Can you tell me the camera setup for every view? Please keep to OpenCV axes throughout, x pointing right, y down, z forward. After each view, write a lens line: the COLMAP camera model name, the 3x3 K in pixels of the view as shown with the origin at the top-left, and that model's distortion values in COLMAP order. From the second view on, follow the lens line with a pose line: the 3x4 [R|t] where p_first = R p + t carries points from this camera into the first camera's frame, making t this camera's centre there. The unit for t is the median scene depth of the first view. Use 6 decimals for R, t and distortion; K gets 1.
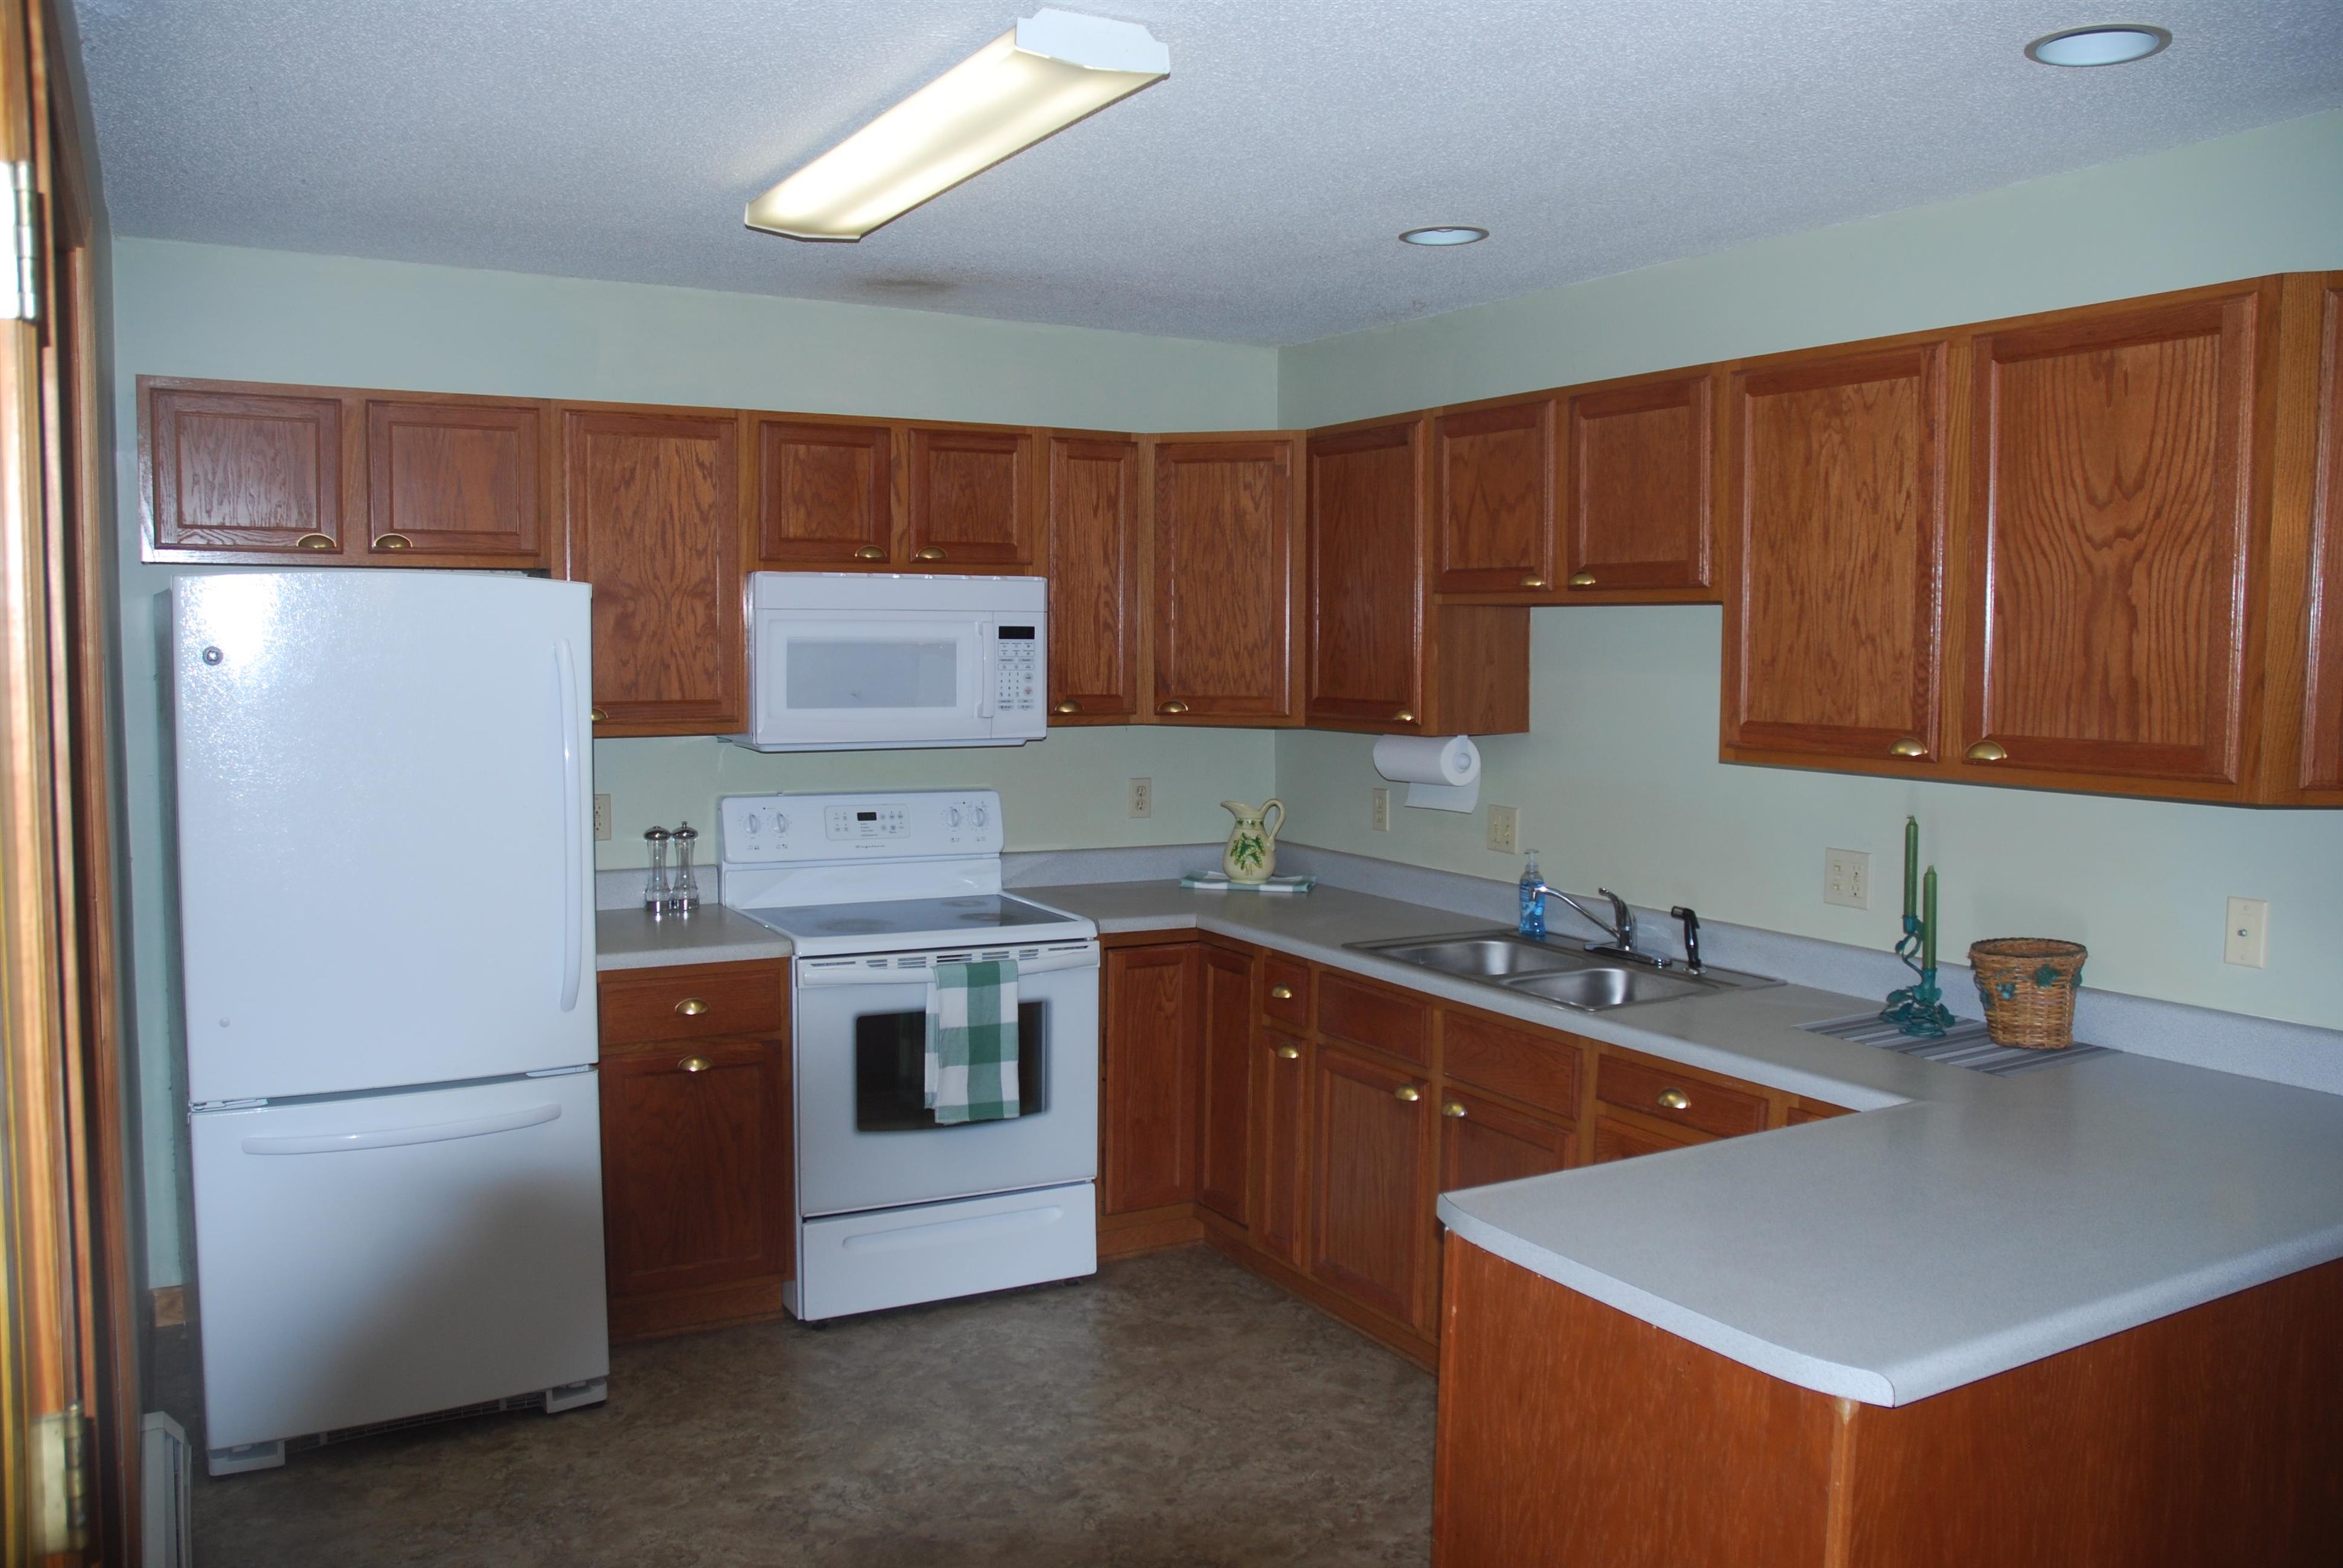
lens RADIAL K [[1825.2, 0, 1179.8], [0, 1825.2, 786.9], [0, 0, 1]] dist [-0.161377, 0.152659]
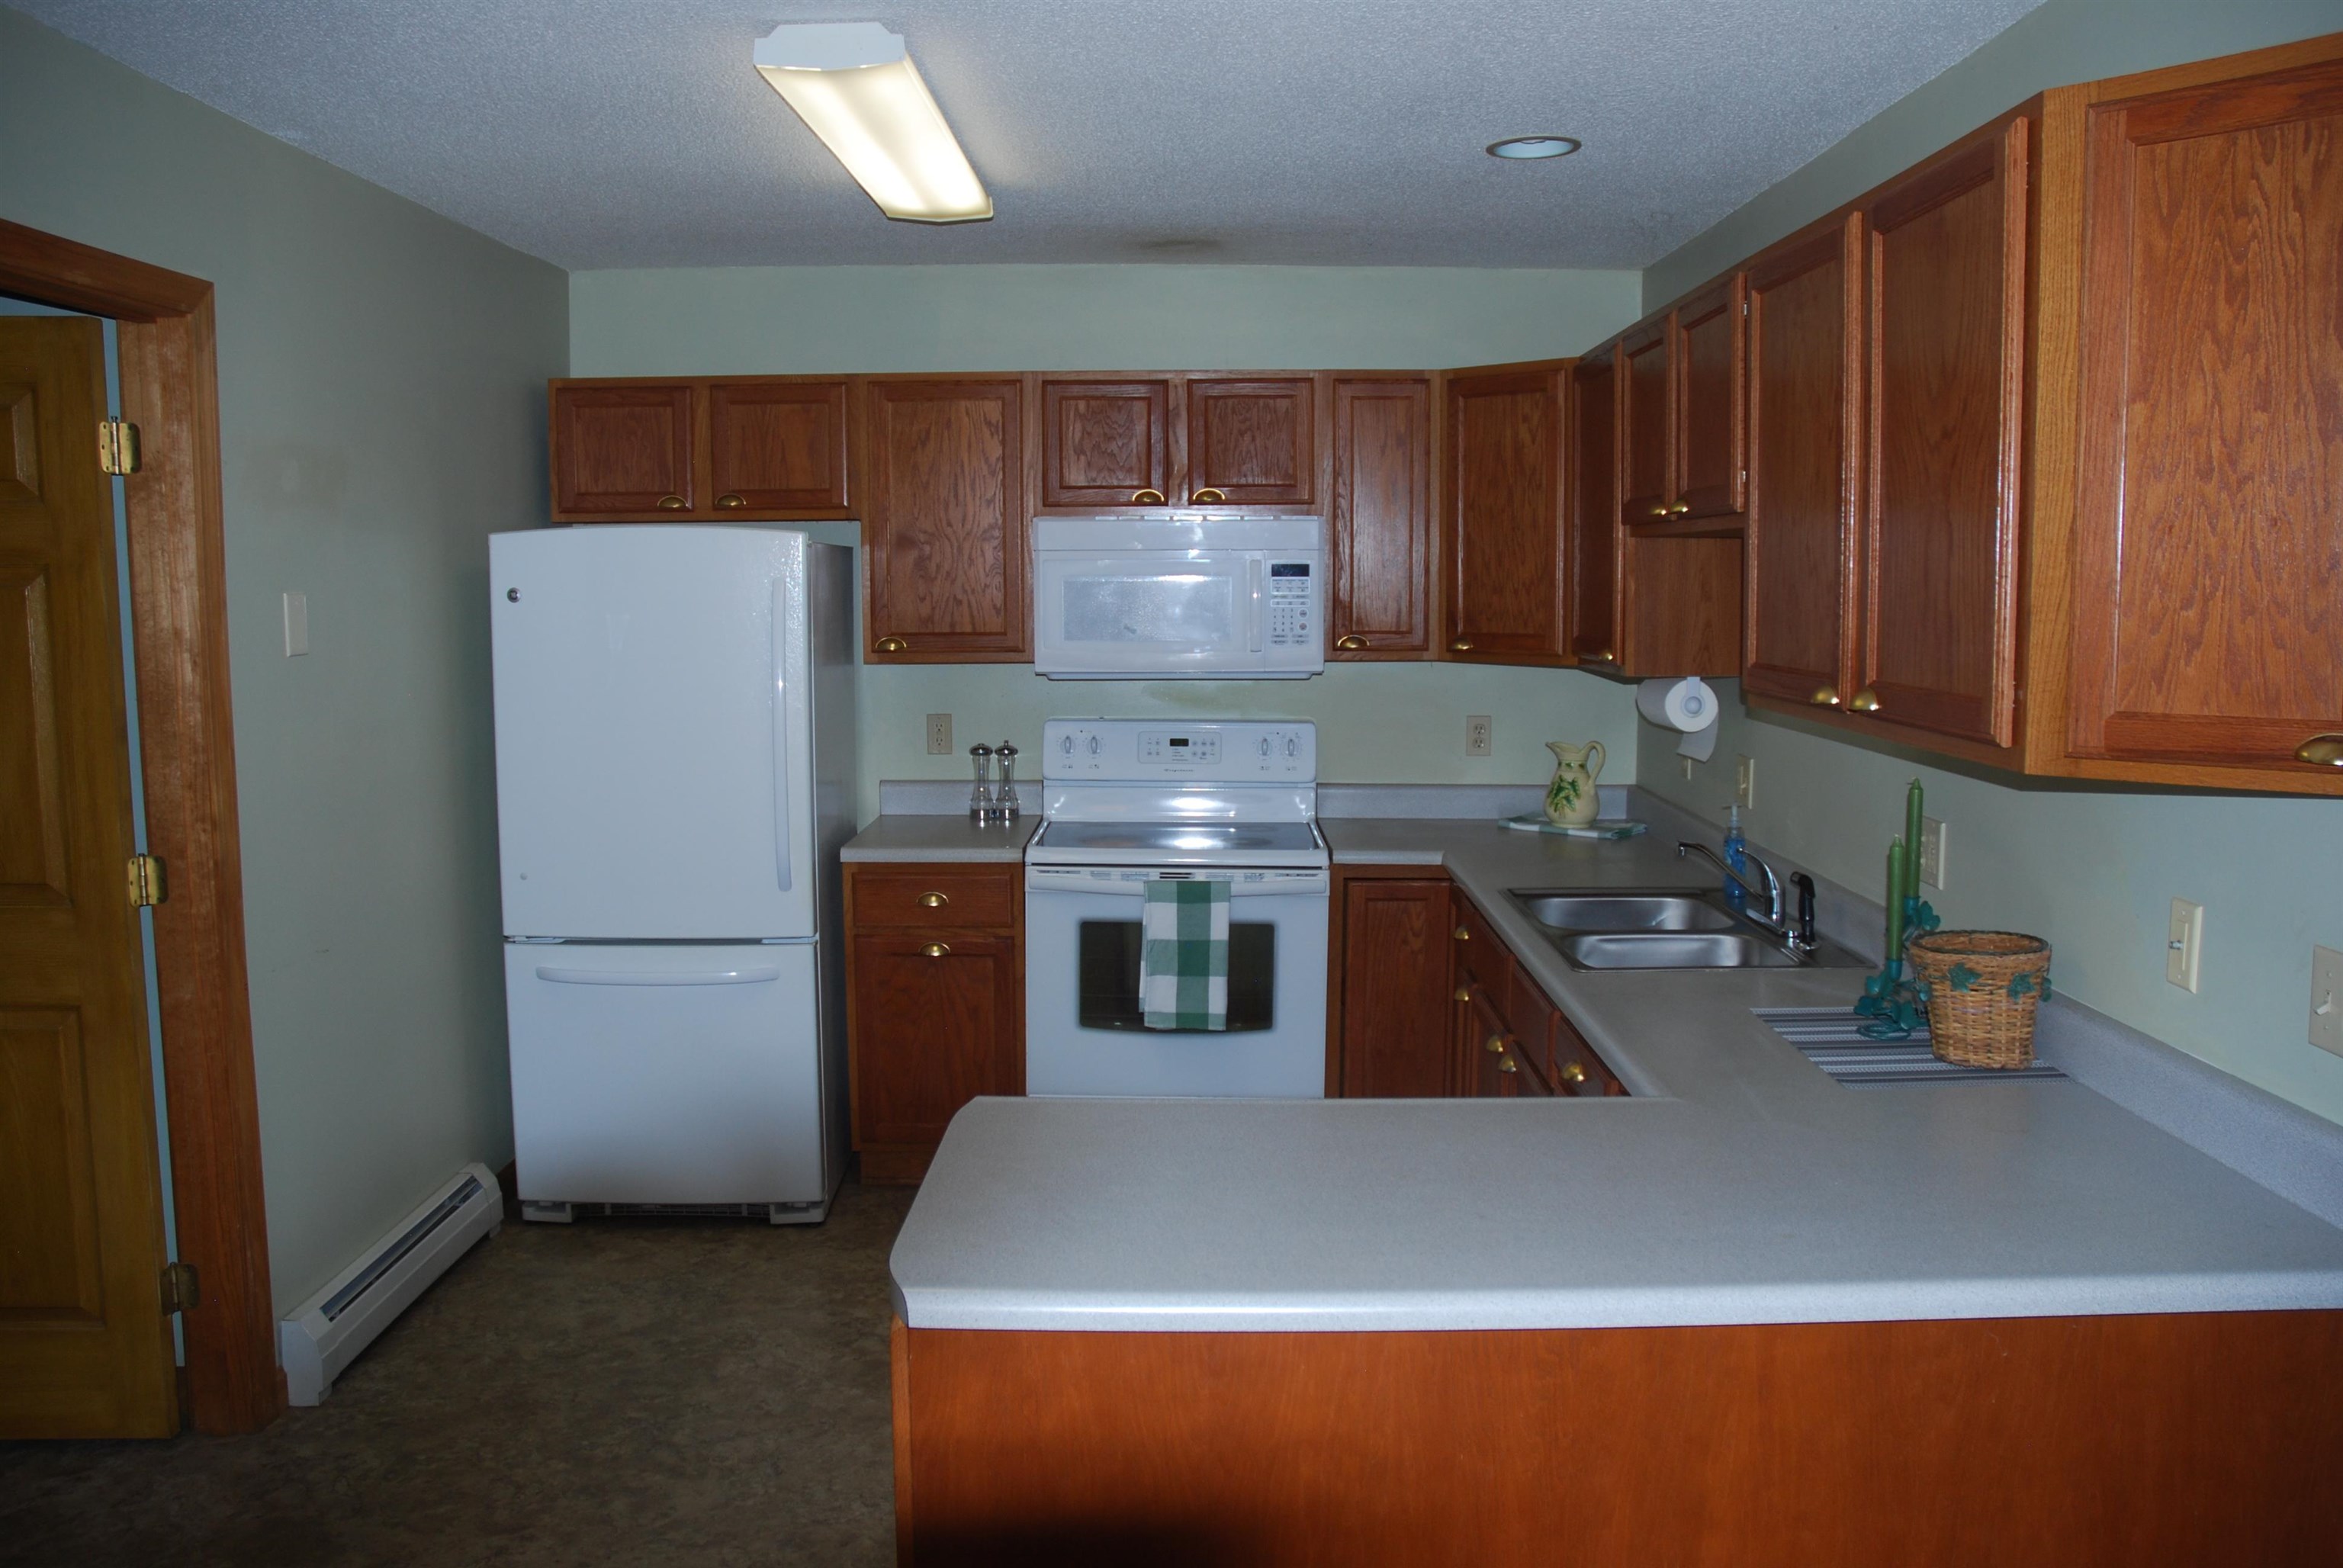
lens RADIAL K [[1825.2, 0, 1188.4], [0, 1825.2, 789.1], [0, 0, 1]] dist [-0.161377, 0.152659]
pose [[0.864628, 0.049572, -0.499961, 0.449909], [-0.032536, 0.998556, 0.042741, -0.003039], [0.501358, -0.020688, 0.864993, 0.082564]]
